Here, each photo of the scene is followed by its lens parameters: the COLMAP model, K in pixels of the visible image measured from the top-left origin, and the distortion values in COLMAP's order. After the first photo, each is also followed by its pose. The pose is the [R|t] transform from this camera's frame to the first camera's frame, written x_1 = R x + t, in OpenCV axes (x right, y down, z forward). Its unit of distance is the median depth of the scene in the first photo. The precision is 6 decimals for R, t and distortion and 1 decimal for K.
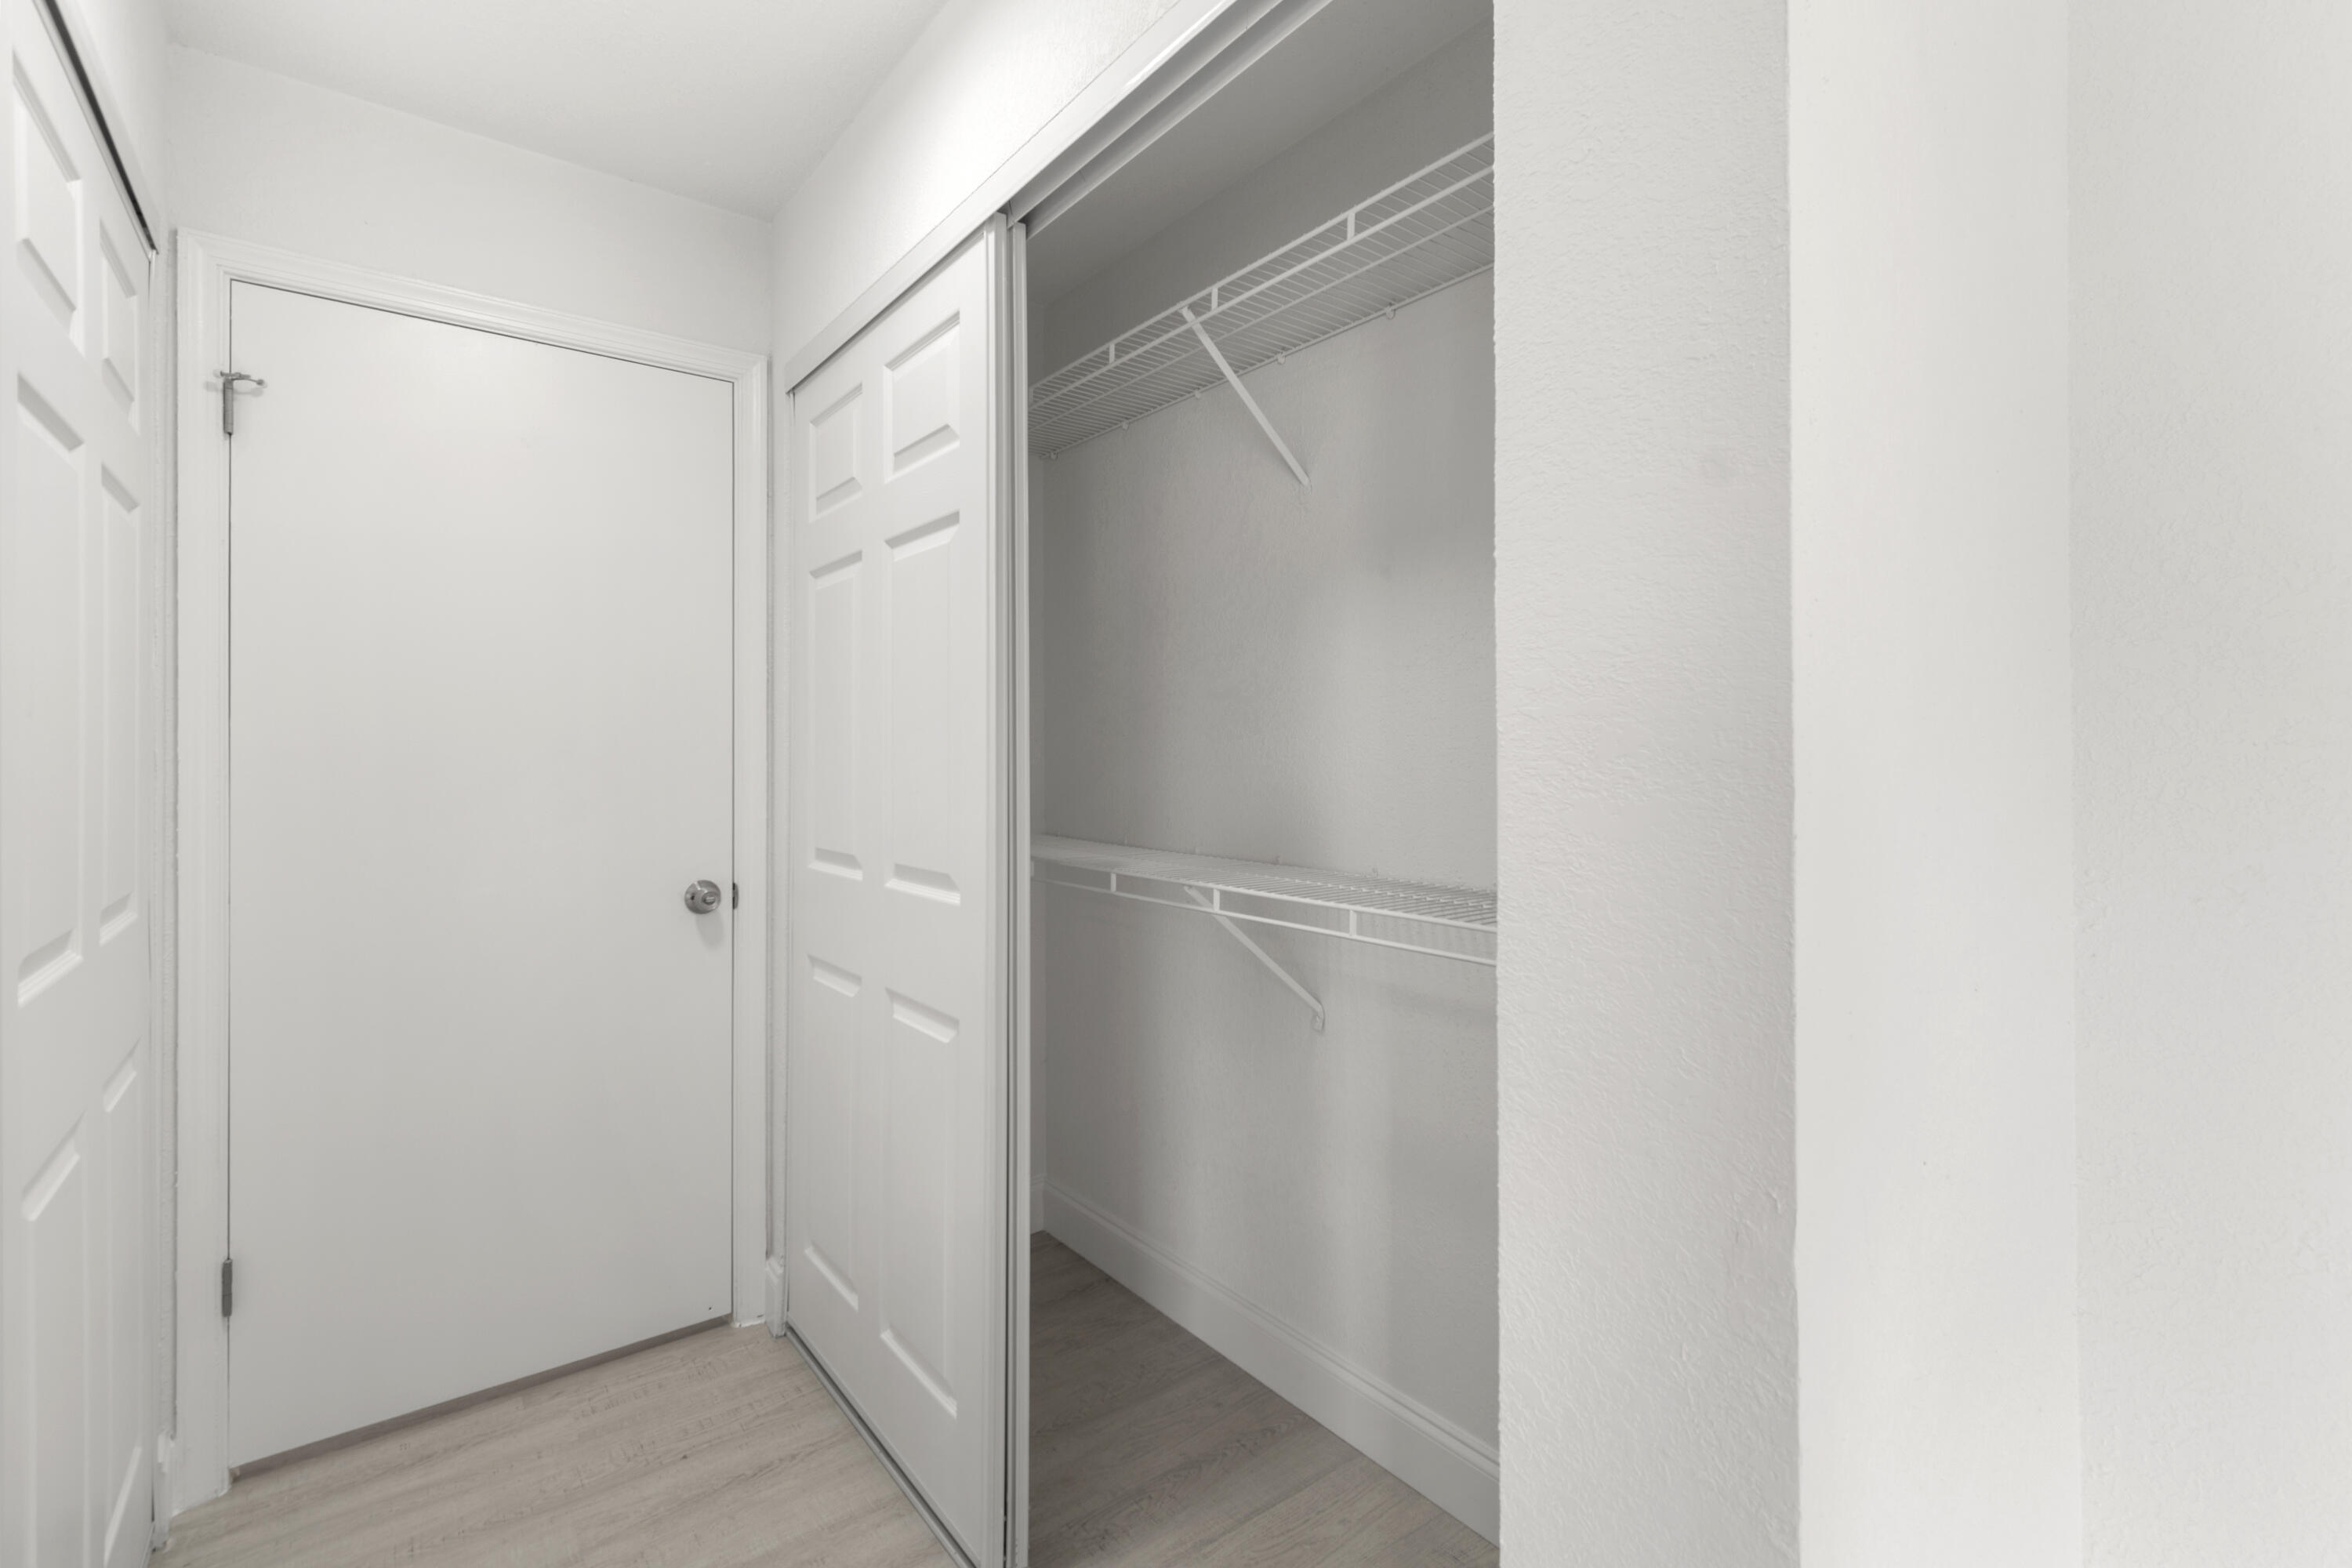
lens RADIAL K [[1061.8, 0, 1183.0], [0, 1061.8, 762.5], [0, 0, 1]] dist [0.002008, 0.000007]
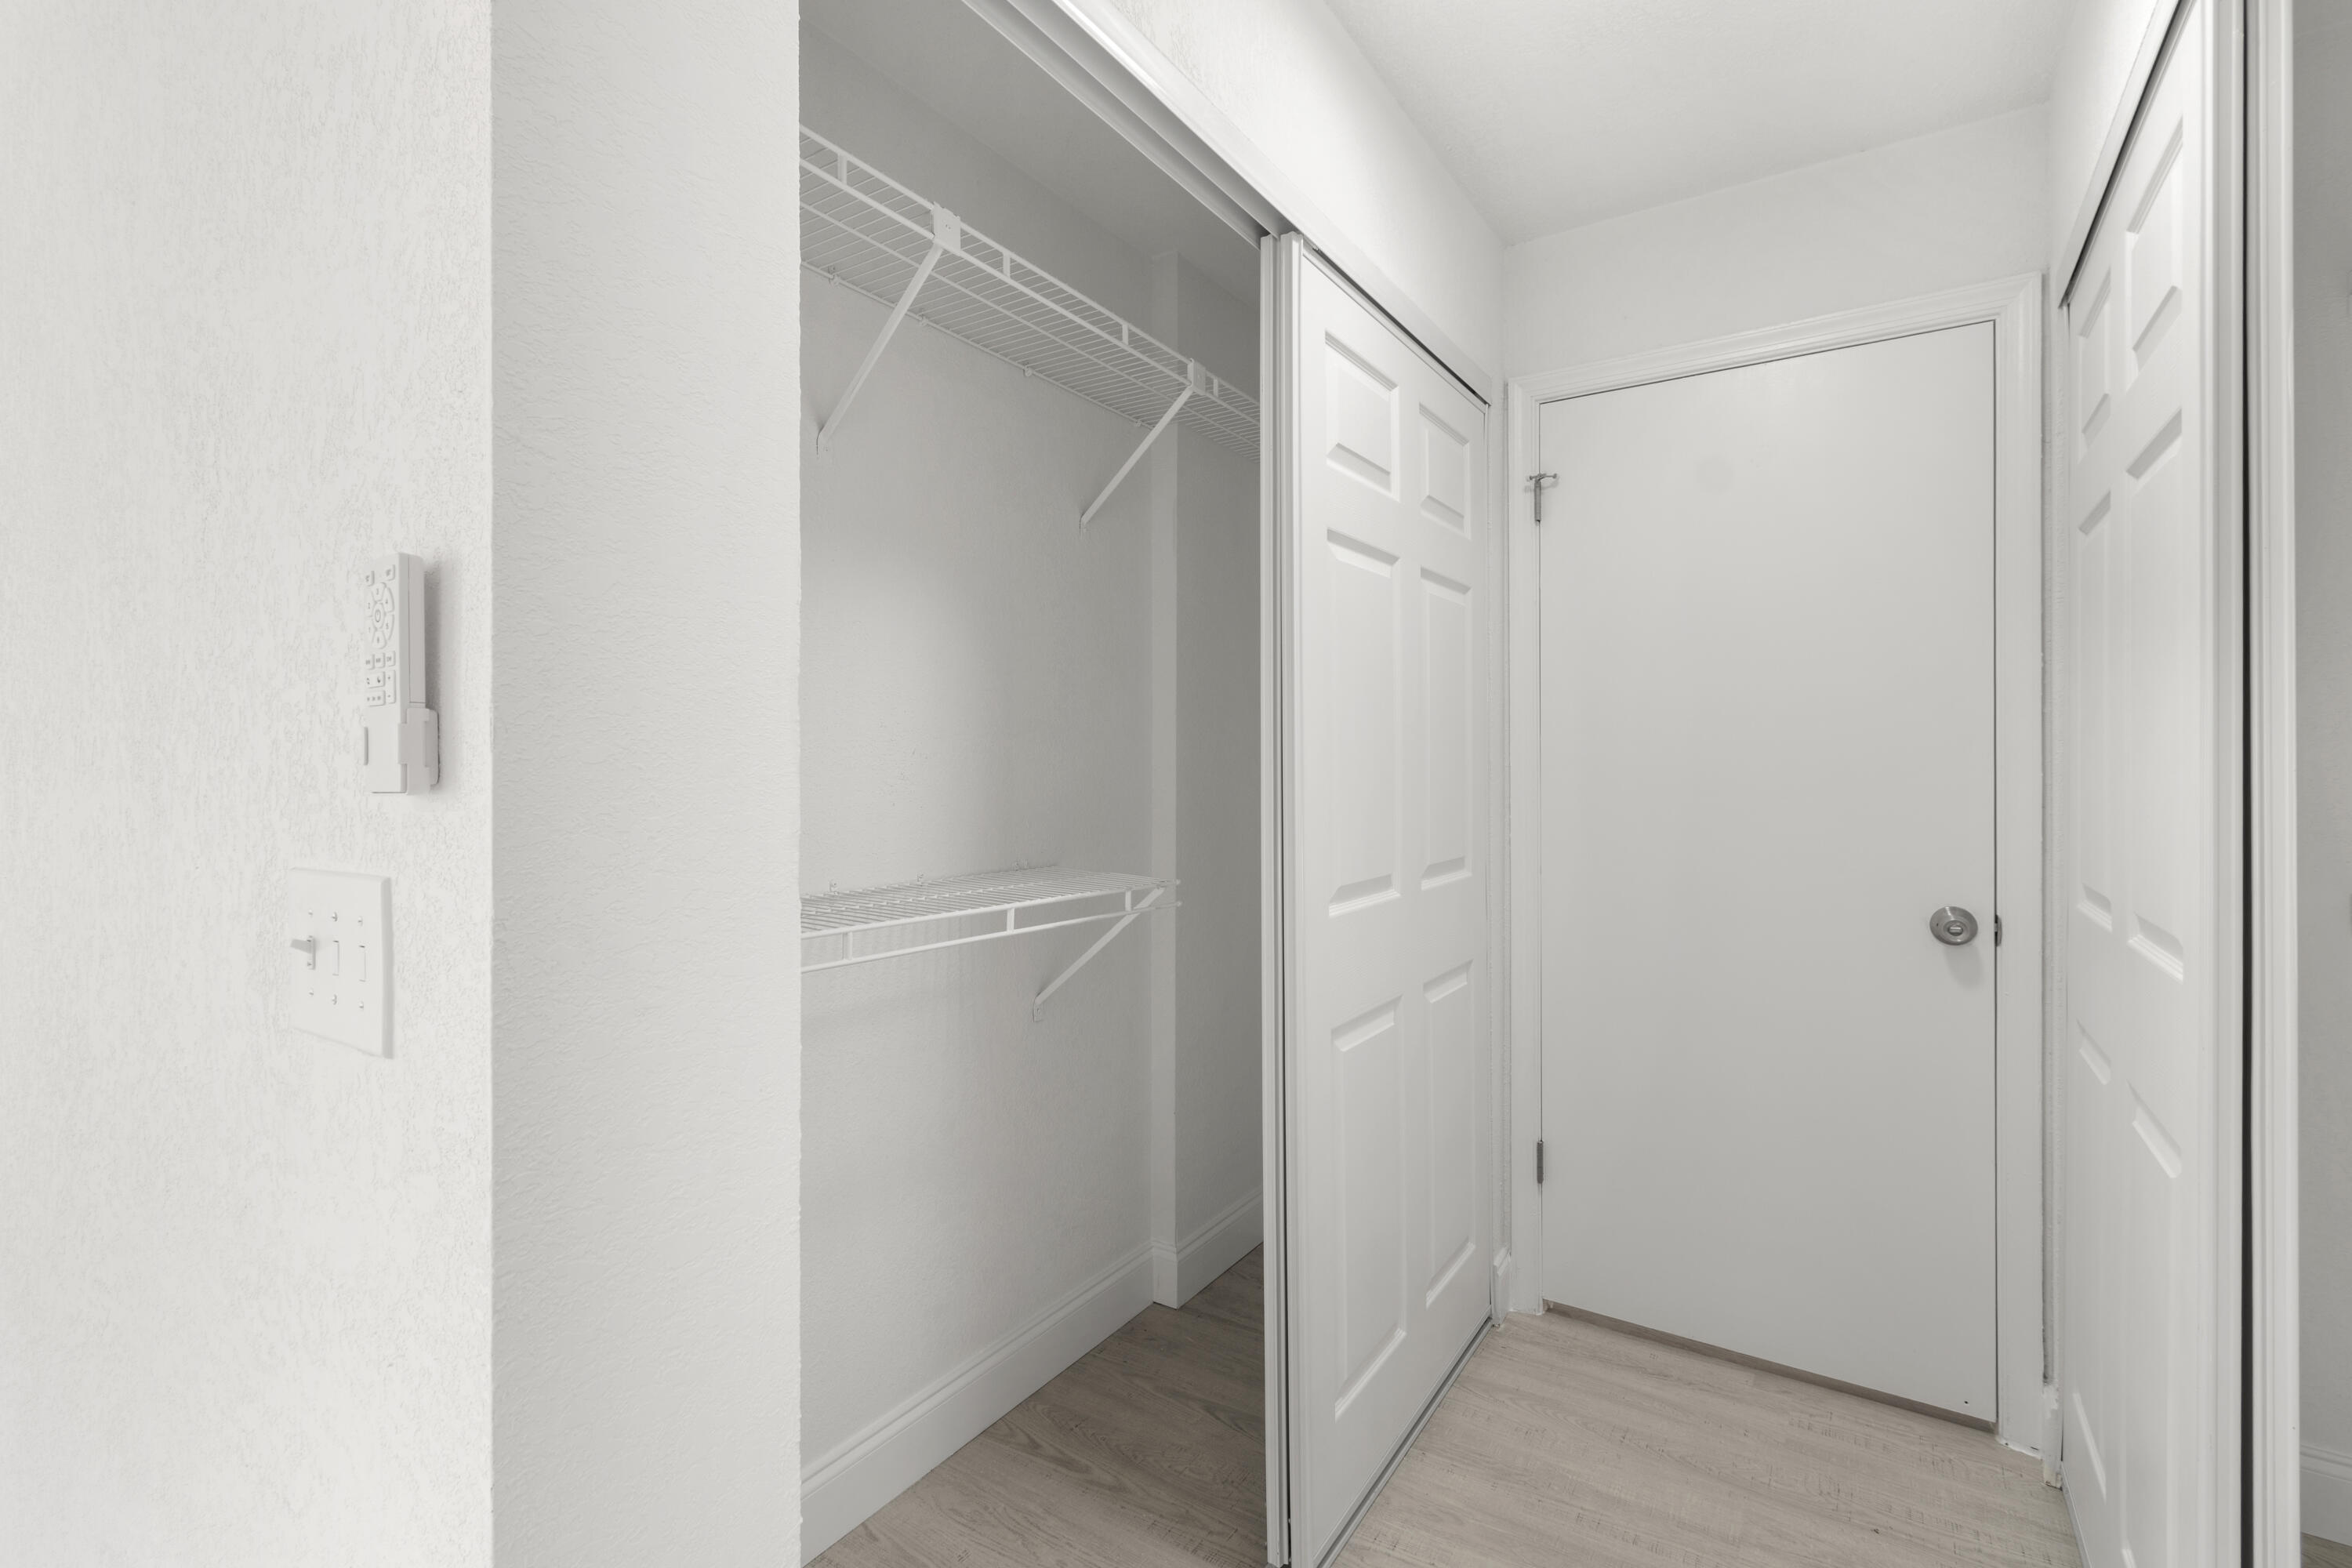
lens RADIAL K [[1048.4, 0, 1182.6], [0, 1048.4, 781.7], [0, 0, 1]] dist [0.002917, -0.000281]
pose [[0.322063, 0.017321, -0.946560, 0.179791], [-0.008841, 0.999844, 0.015288, 0.000354], [0.946677, 0.003445, 0.322166, 0.139048]]
